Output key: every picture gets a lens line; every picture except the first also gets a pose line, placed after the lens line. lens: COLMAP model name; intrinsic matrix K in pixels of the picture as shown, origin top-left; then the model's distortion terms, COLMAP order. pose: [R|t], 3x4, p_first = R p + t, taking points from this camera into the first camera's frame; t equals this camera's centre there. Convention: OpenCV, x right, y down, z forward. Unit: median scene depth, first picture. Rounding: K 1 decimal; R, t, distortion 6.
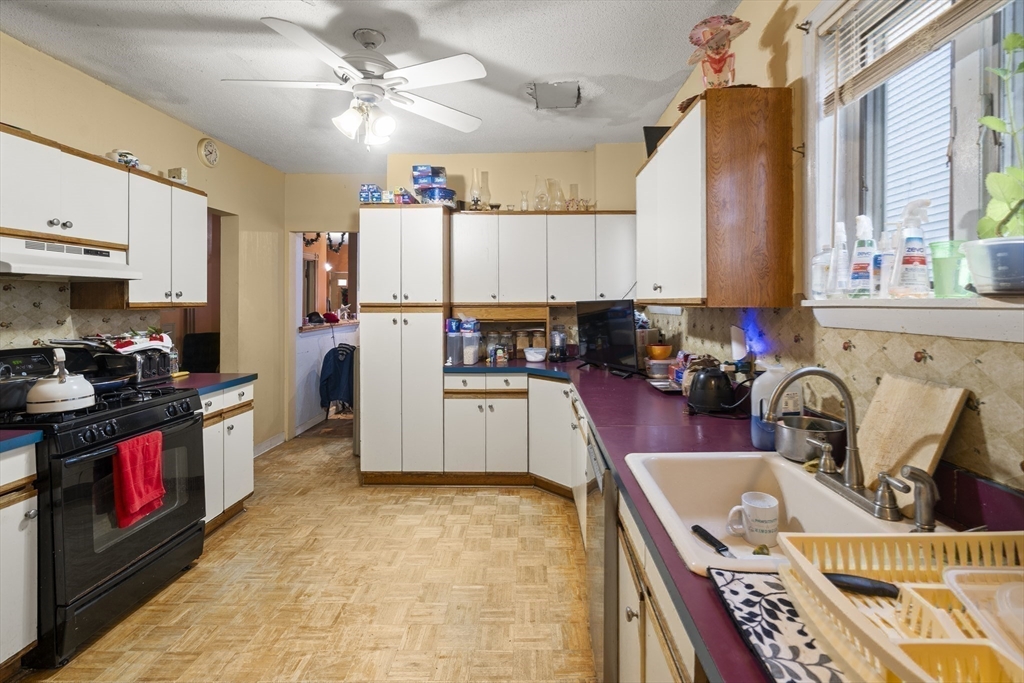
lens RADIAL K [[478.0, 0, 538.2], [0, 478.0, 304.9], [0, 0, 1]] dist [-0.004568, 0.000321]
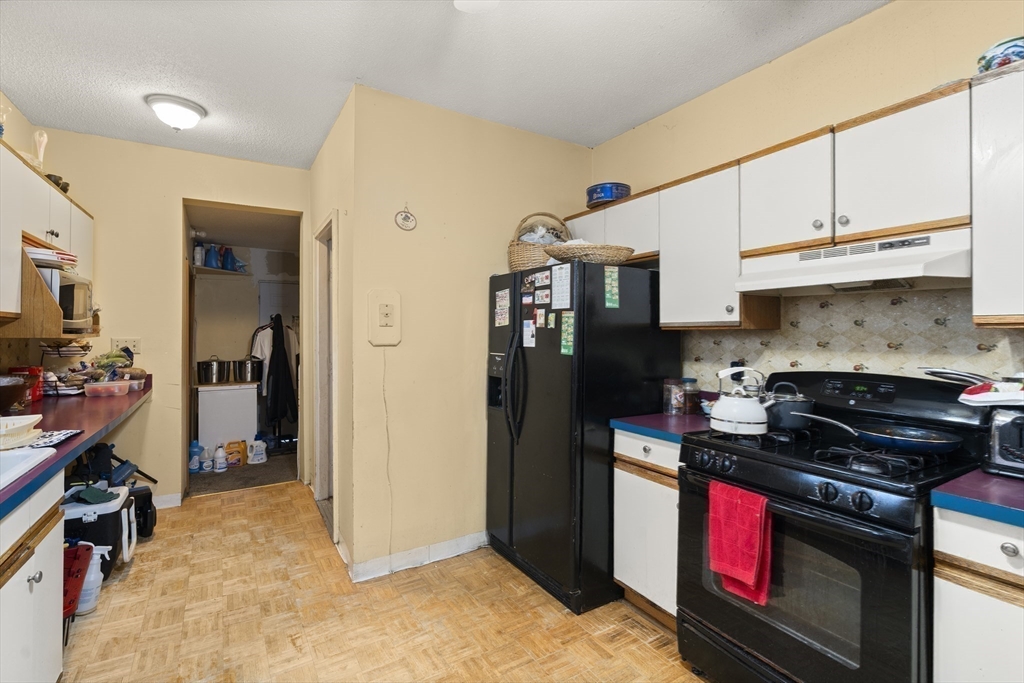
lens RADIAL K [[478.0, 0, 507.2], [0, 478.0, 332.5], [0, 0, 1]] dist [-0.004568, 0.000321]
pose [[-0.866169, -0.002844, -0.499743, -0.108769], [-0.003945, 0.999992, 0.001148, 0.019632], [0.499736, 0.002966, -0.866173, 1.396519]]
